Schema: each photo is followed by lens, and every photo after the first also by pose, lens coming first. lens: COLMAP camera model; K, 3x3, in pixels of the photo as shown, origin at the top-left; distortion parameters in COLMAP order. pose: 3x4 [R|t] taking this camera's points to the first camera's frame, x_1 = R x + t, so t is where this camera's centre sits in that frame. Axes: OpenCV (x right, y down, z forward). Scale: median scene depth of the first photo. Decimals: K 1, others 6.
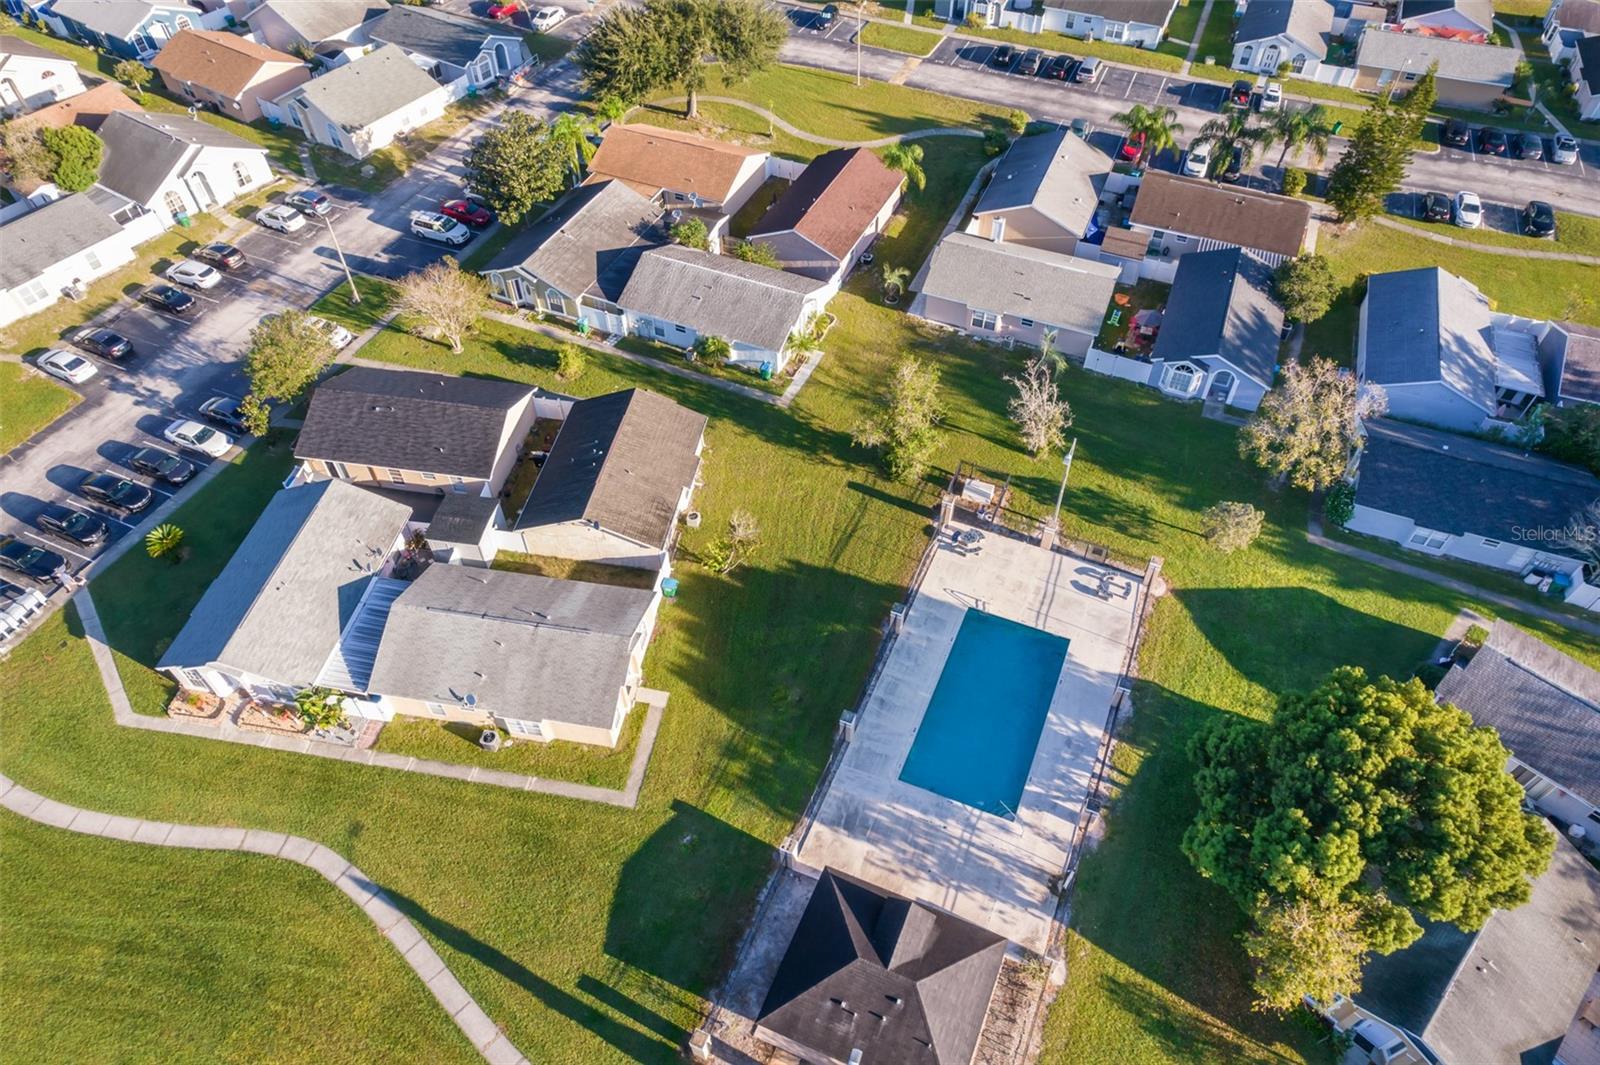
lens RADIAL K [[1071.5, 0, 800.0], [0, 1071.5, 532.5], [0, 0, 1]] dist [-0.080082, 0.094155]
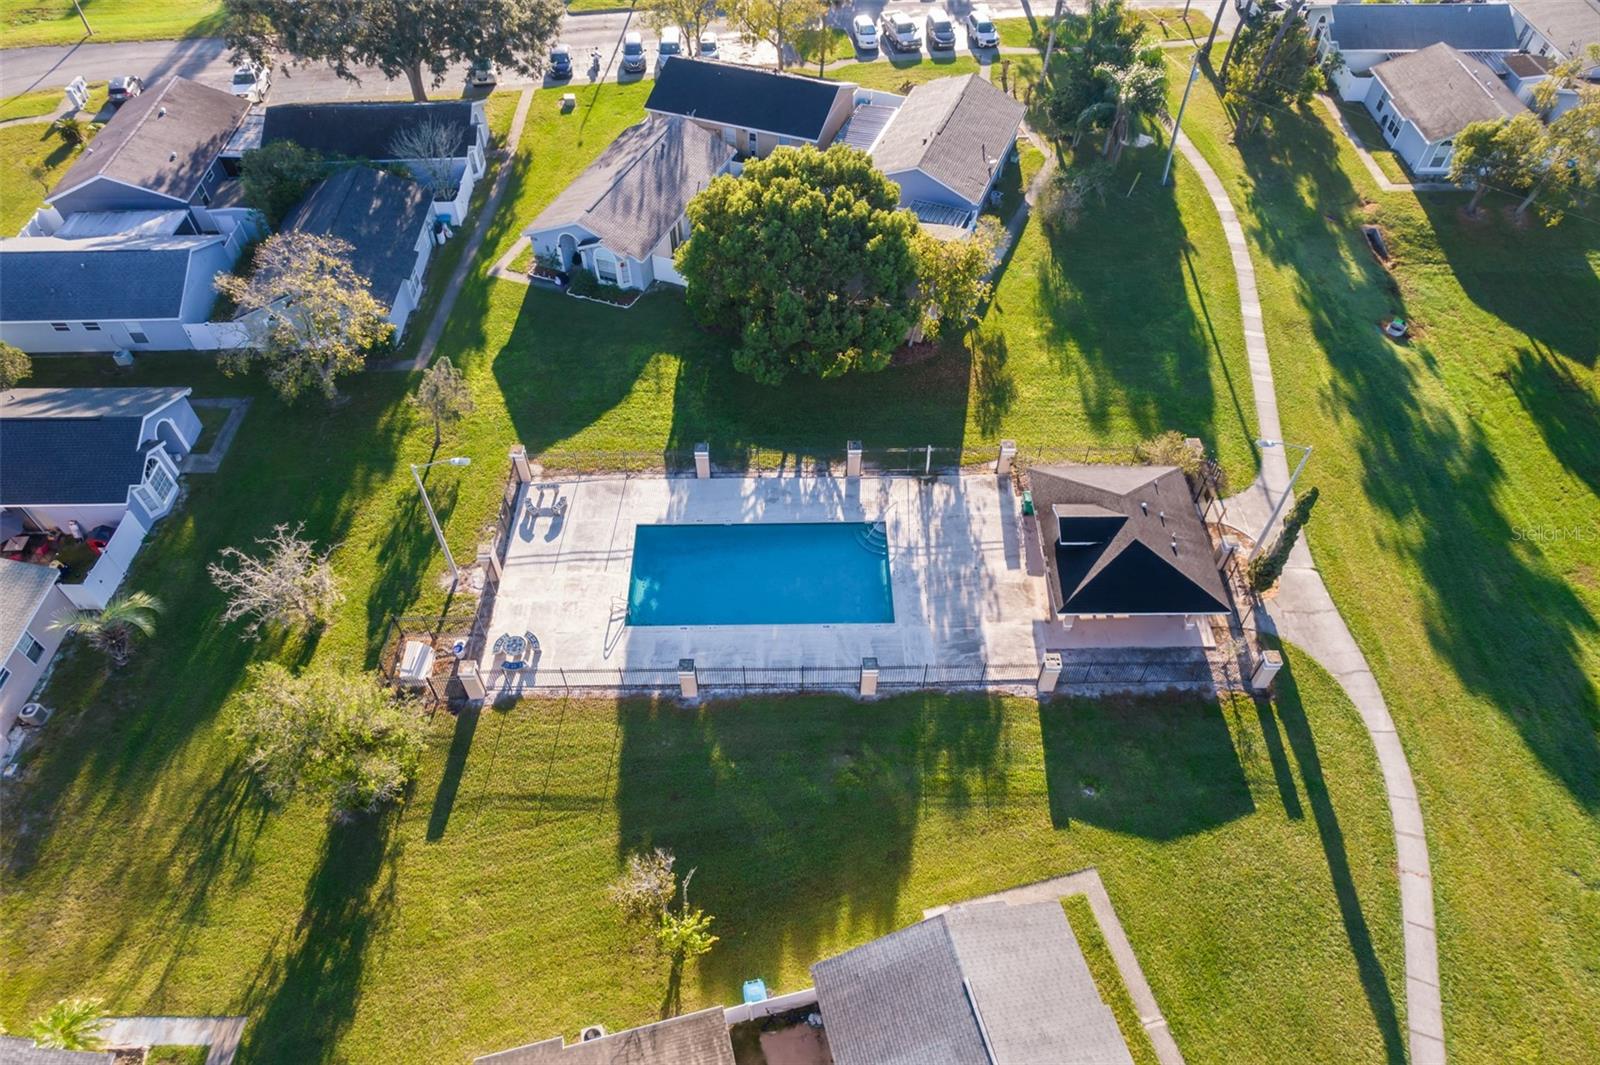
lens RADIAL K [[1071.5, 0, 800.0], [0, 1071.5, 532.5], [0, 0, 1]] dist [-0.080082, 0.094155]
pose [[-0.424121, -0.665735, 0.613937, -0.355997], [0.672103, 0.222972, 0.706088, -0.446267], [-0.606958, 0.712096, 0.352875, 0.671862]]
